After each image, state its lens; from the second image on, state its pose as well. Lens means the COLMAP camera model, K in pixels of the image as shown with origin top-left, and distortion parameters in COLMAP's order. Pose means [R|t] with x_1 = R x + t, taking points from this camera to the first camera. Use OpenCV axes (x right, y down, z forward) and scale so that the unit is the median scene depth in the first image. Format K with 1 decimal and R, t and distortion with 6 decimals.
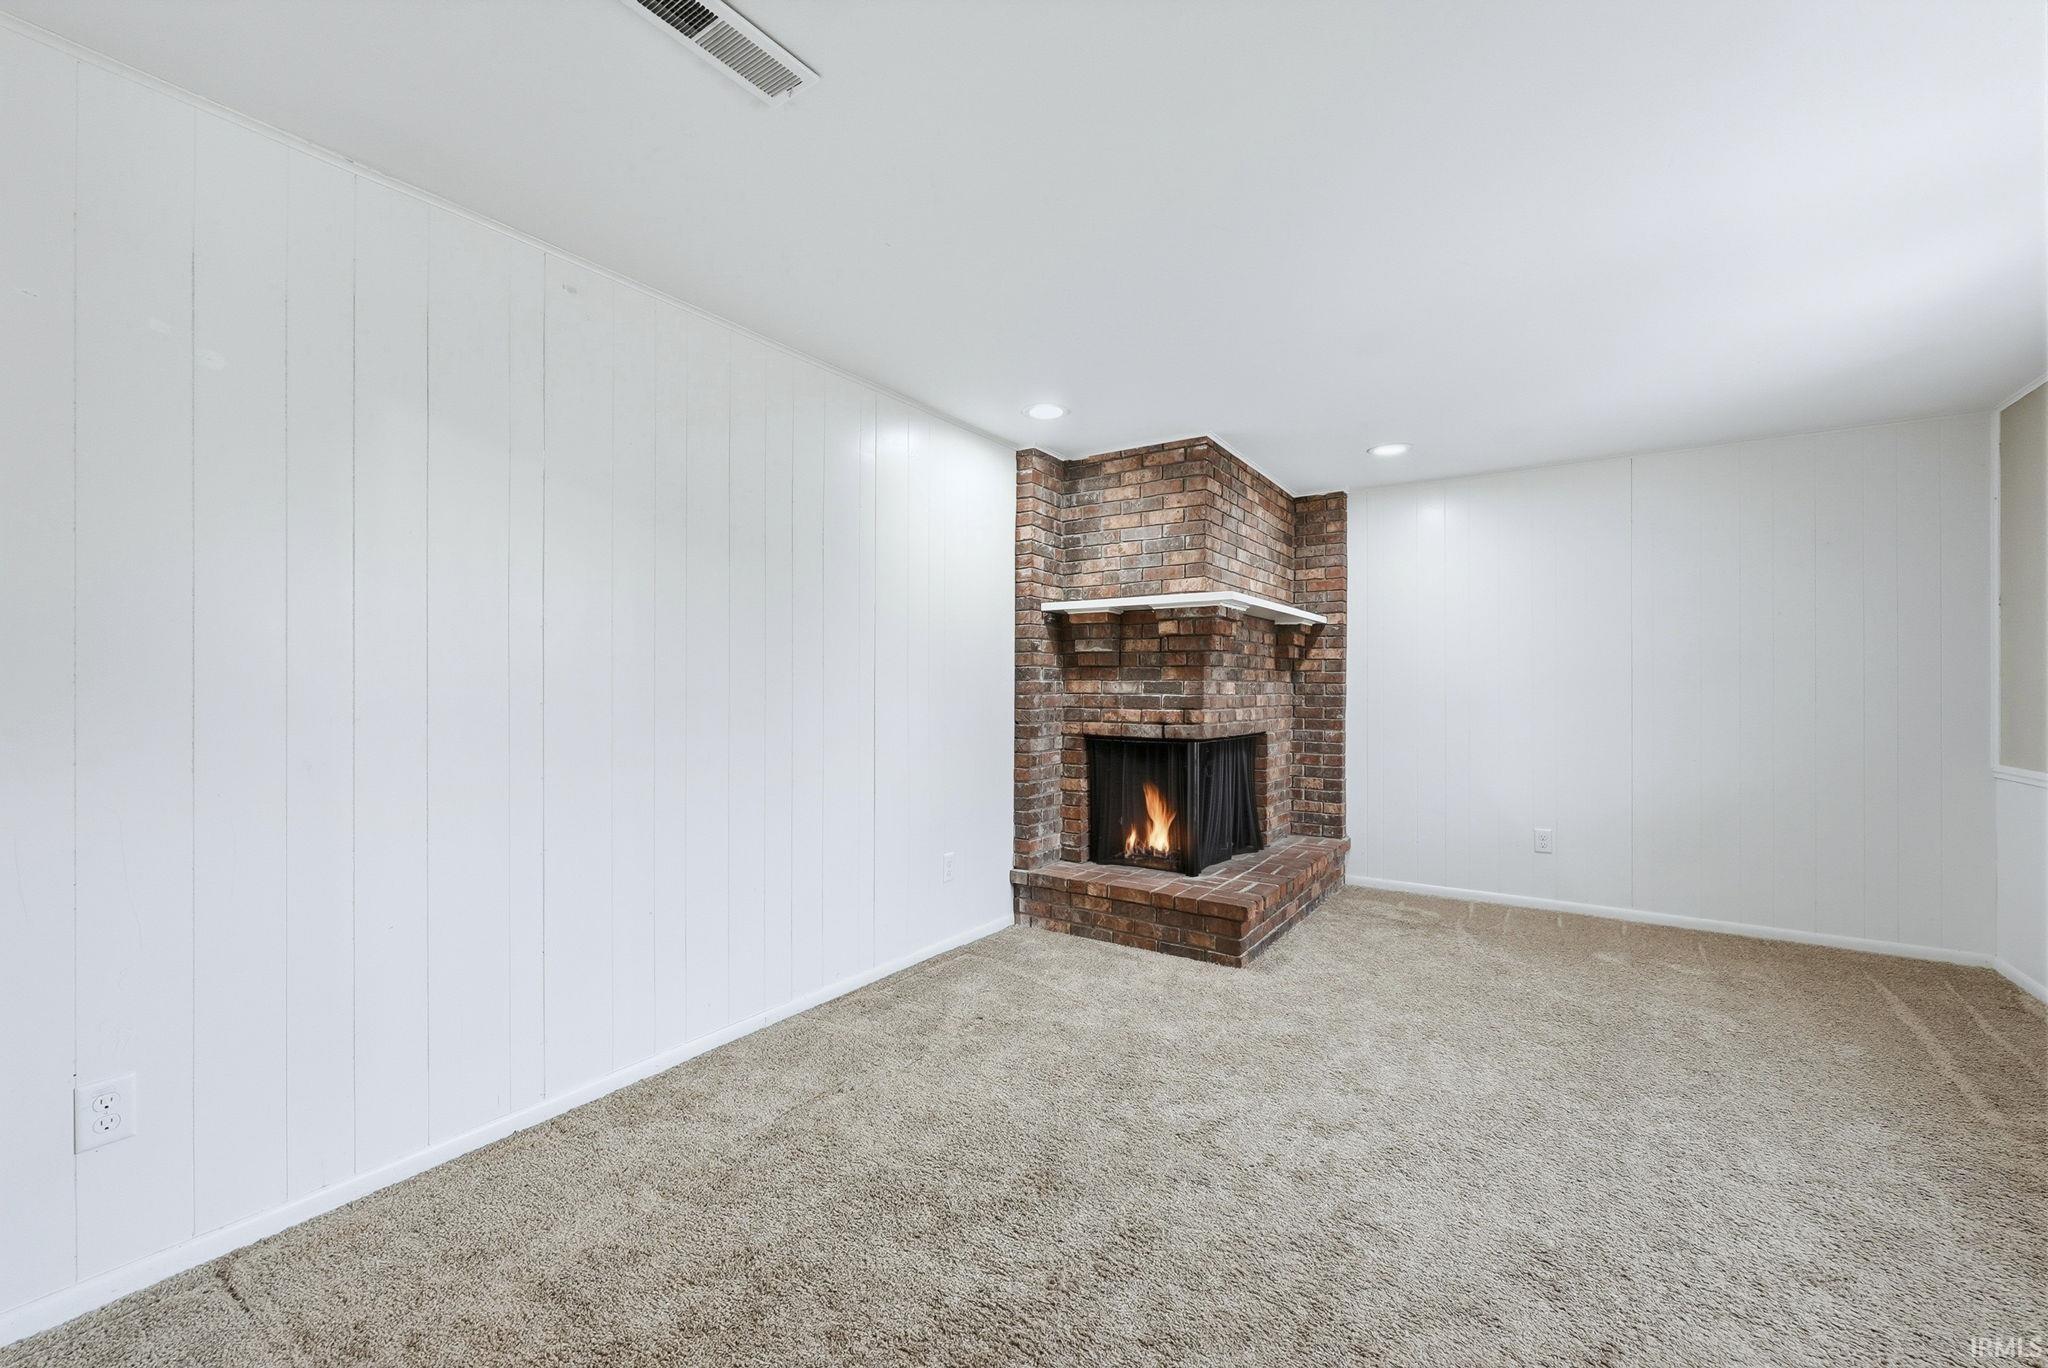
lens RADIAL K [[830.5, 0, 1027.0], [0, 830.5, 688.5], [0, 0, 1]] dist [-0.001507, -0.000345]
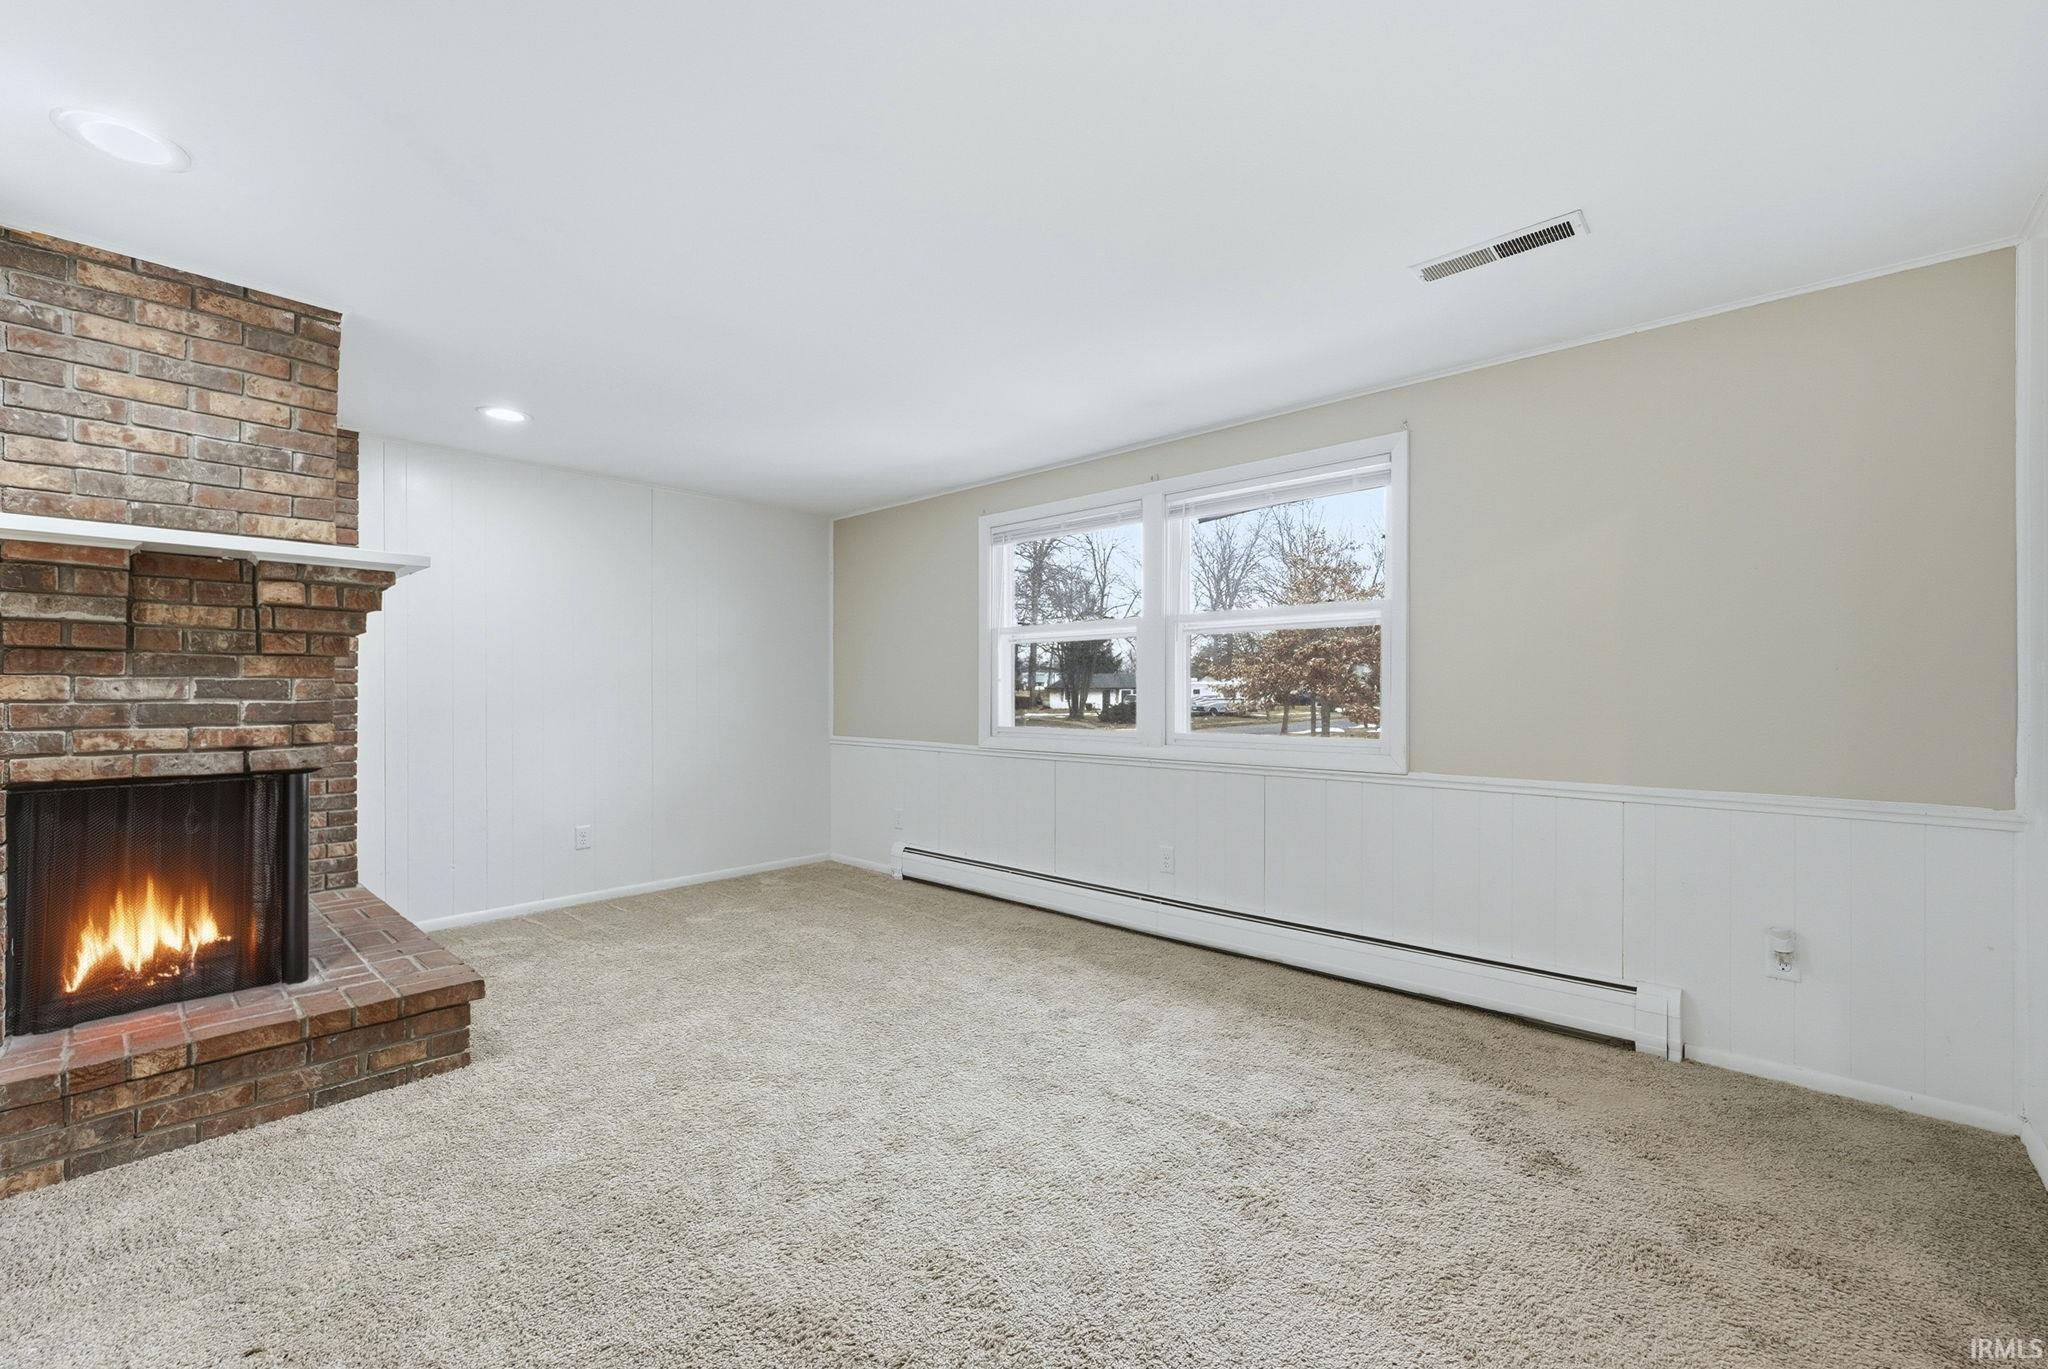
lens RADIAL K [[830.5, 0, 1027.0], [0, 830.5, 689.0], [0, 0, 1]] dist [-0.001507, -0.000345]
pose [[0.134923, -0.001502, 0.990855, -0.357703], [0.000333, 0.999999, 0.001471, -0.001840], [-0.990856, 0.000131, 0.134923, 0.347866]]
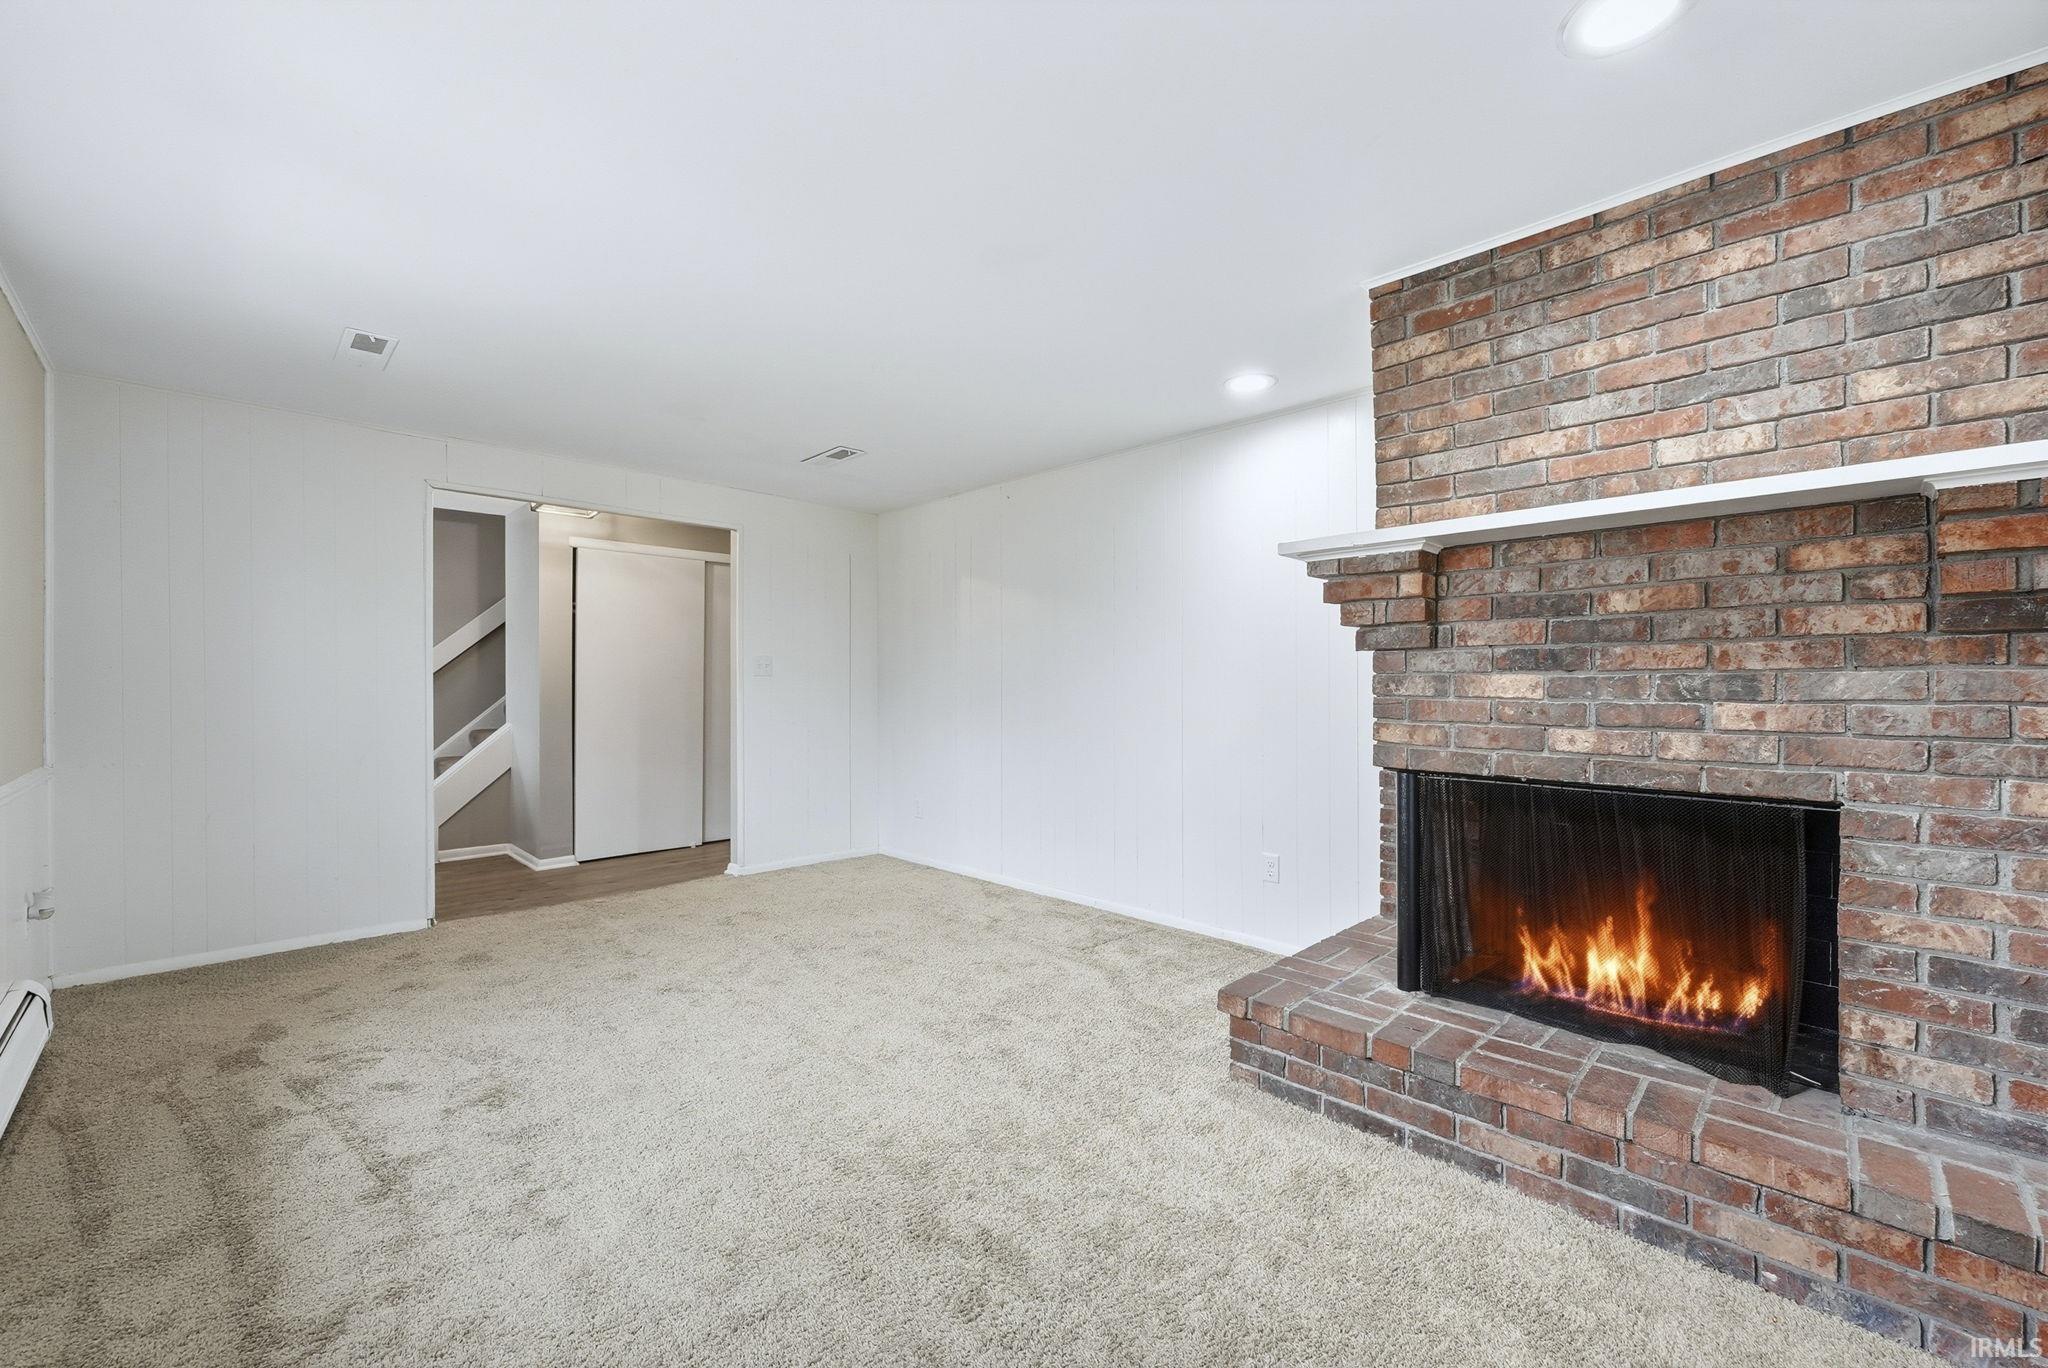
lens RADIAL K [[830.5, 0, 1027.0], [0, 830.5, 688.5], [0, 0, 1]] dist [-0.001507, -0.000345]
pose [[-0.180644, -0.000991, -0.983548, 0.845758], [-0.002563, 0.999997, -0.000537, 0.002251], [0.983545, 0.002424, -0.180646, 0.822410]]
